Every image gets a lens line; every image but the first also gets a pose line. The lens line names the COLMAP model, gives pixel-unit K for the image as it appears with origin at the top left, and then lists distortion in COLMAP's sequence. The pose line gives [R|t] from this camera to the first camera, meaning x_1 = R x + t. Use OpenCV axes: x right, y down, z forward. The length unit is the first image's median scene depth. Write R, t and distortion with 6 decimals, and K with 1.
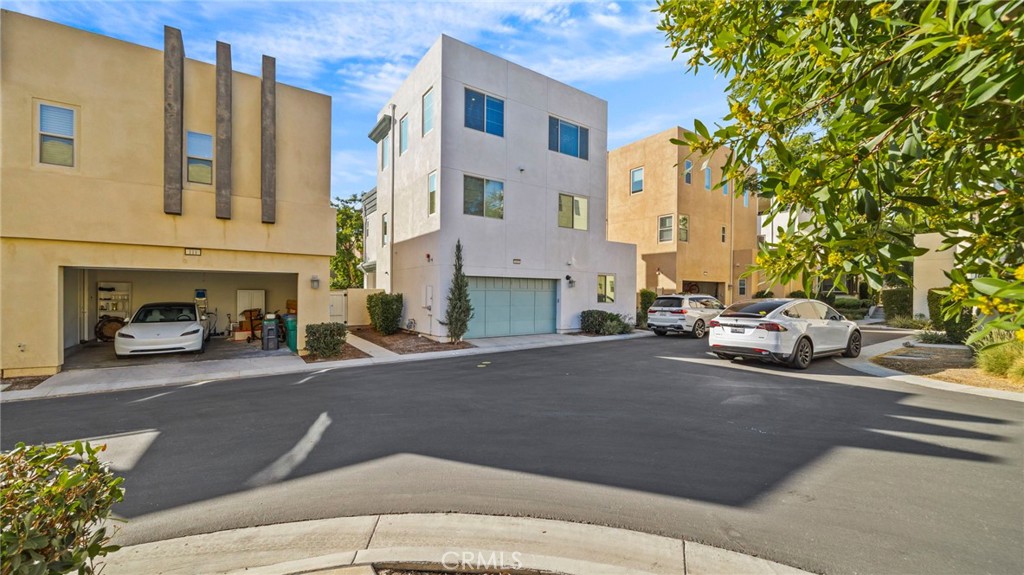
lens RADIAL K [[394.2, 0, 510.1], [0, 394.2, 291.4], [0, 0, 1]] dist [-0.001690, -0.000091]
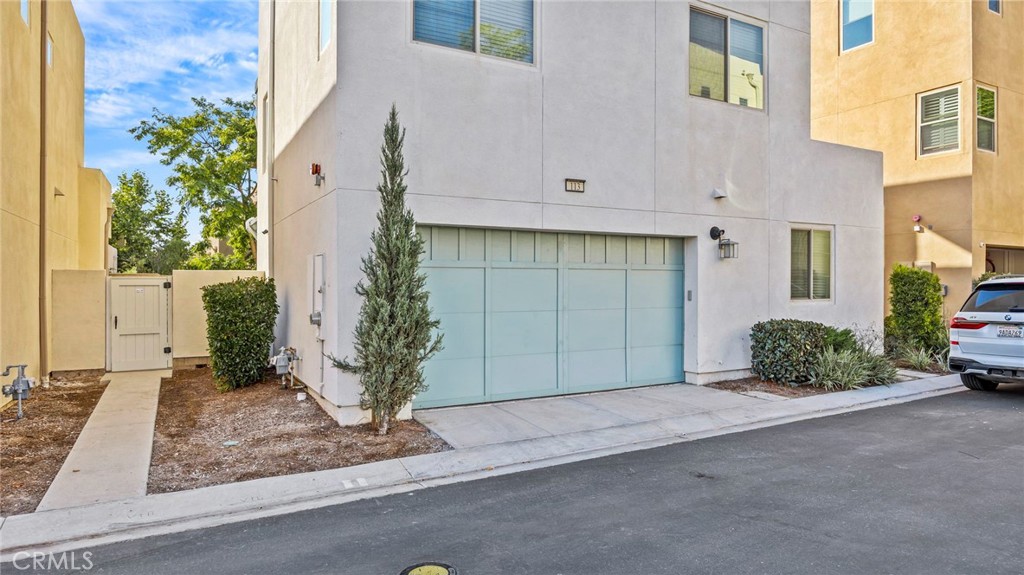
lens RADIAL K [[602.7, 0, 507.9], [0, 602.7, 288.2], [0, 0, 1]] dist [0.002269, 0.000714]
pose [[0.993796, -0.008134, -0.110922, 0.015497], [0.009177, 0.999918, 0.008897, 0.010341], [0.110840, -0.009860, 0.993789, 0.421449]]
